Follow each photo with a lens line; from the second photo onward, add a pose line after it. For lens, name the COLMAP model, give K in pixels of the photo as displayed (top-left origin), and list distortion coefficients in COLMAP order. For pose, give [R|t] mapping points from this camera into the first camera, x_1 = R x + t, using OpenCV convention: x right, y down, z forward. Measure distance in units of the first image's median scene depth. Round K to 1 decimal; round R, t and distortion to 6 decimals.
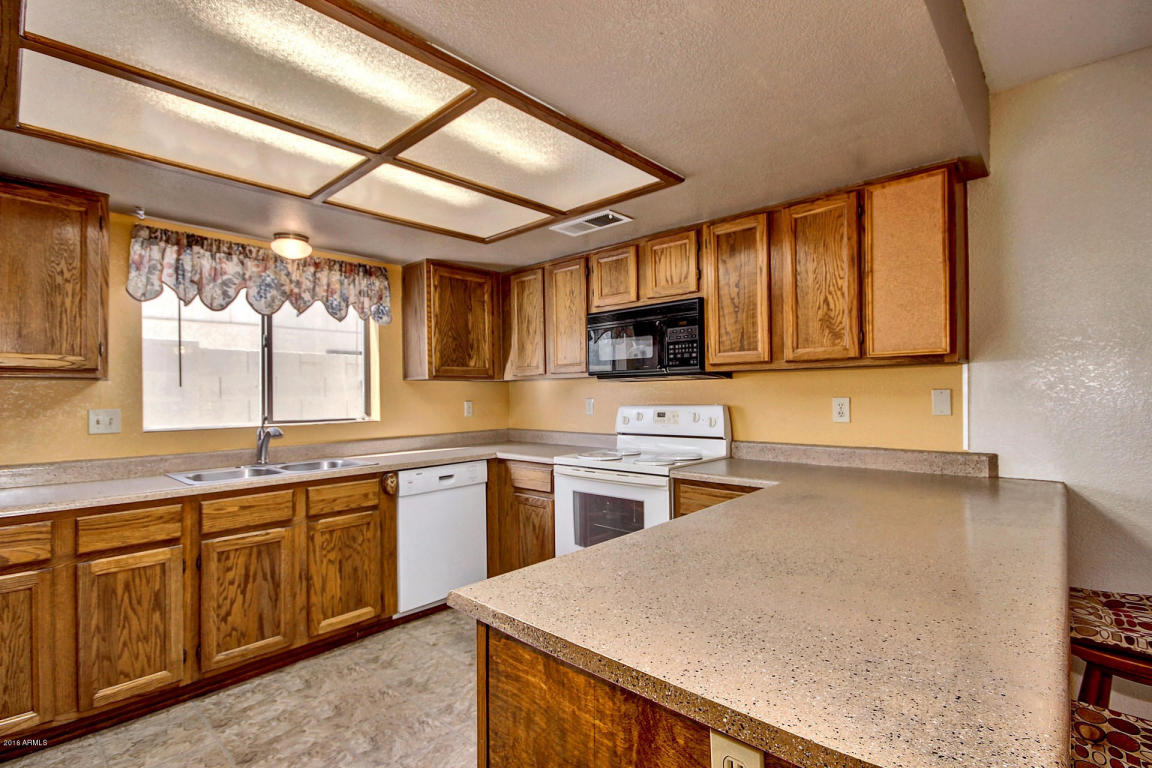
lens RADIAL K [[537.0, 0, 580.4], [0, 537.0, 389.9], [0, 0, 1]] dist [0.002232, 0.000284]
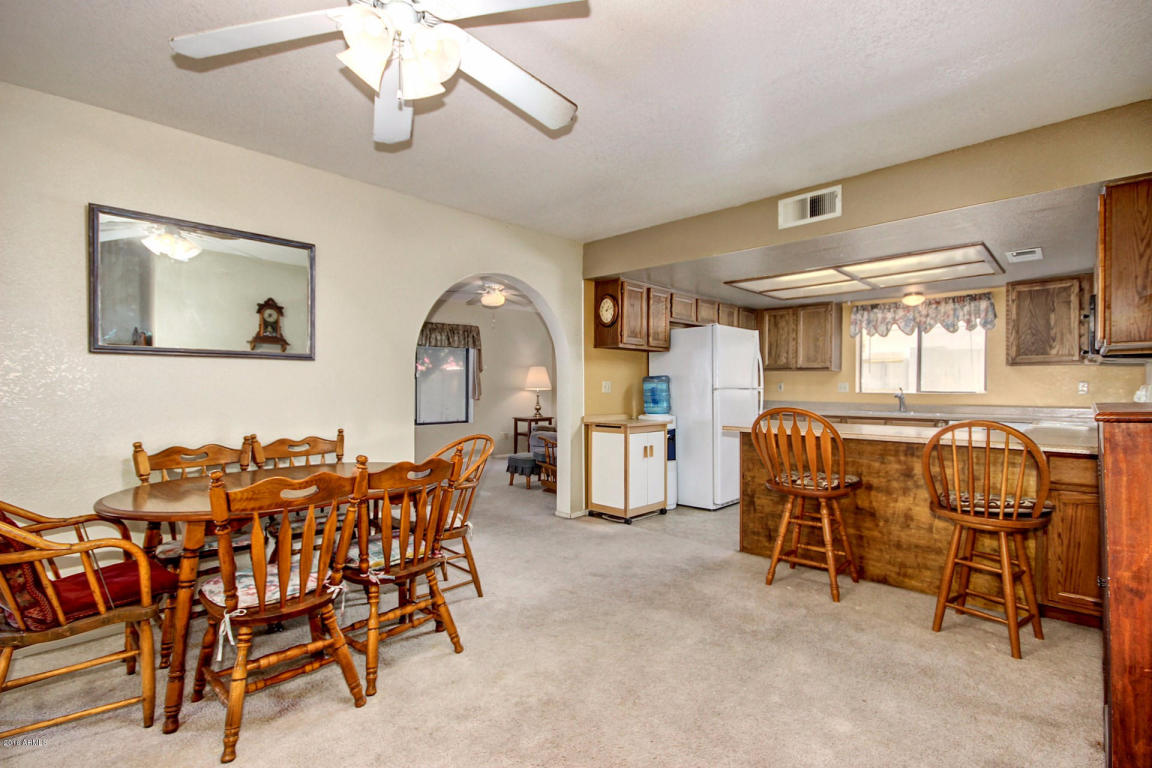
lens RADIAL K [[537.0, 0, 577.5], [0, 537.0, 386.1], [0, 0, 1]] dist [0.002232, 0.000284]
pose [[-0.037470, 0.007695, -0.999268, 1.298279], [0.004972, 0.999959, 0.007514, 0.019538], [0.999285, -0.004687, -0.037506, -0.105441]]
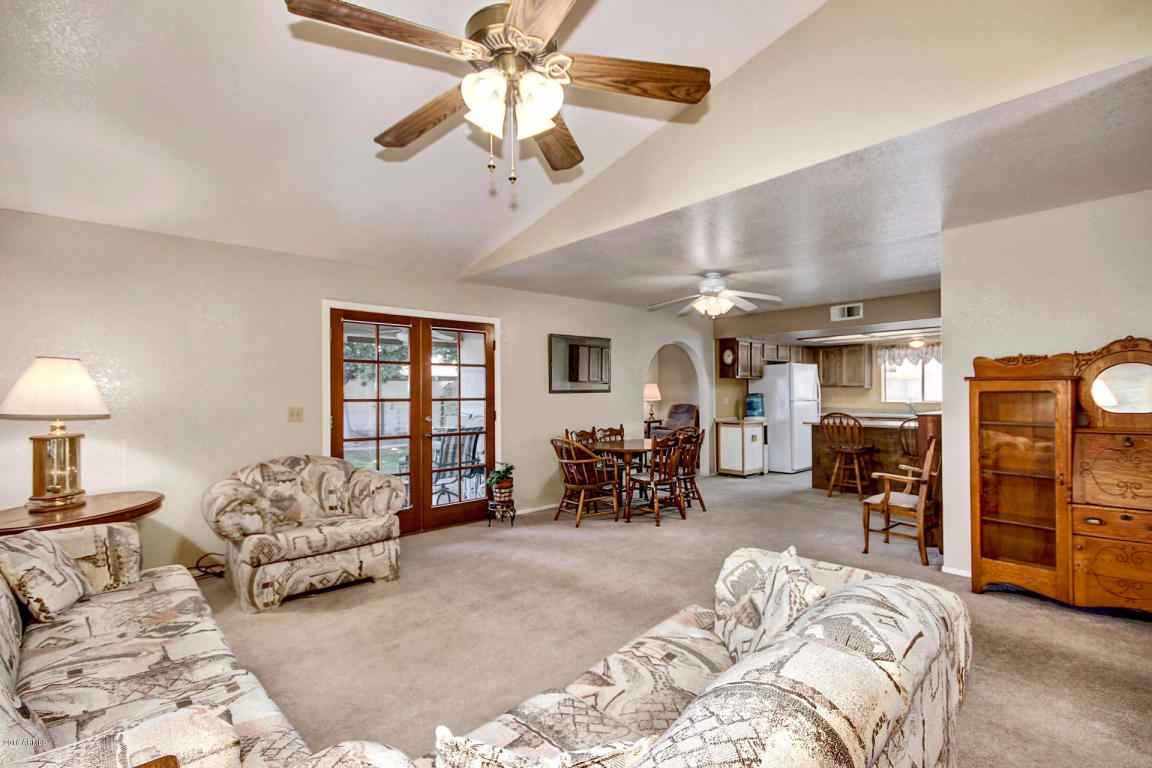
lens RADIAL K [[537.0, 0, 579.1], [0, 537.0, 388.2], [0, 0, 1]] dist [0.002232, 0.000284]
pose [[-0.106819, 0.003190, -0.994273, 2.458539], [0.016725, 0.999859, 0.001411, -0.044794], [0.994138, -0.016479, -0.106857, -0.520979]]
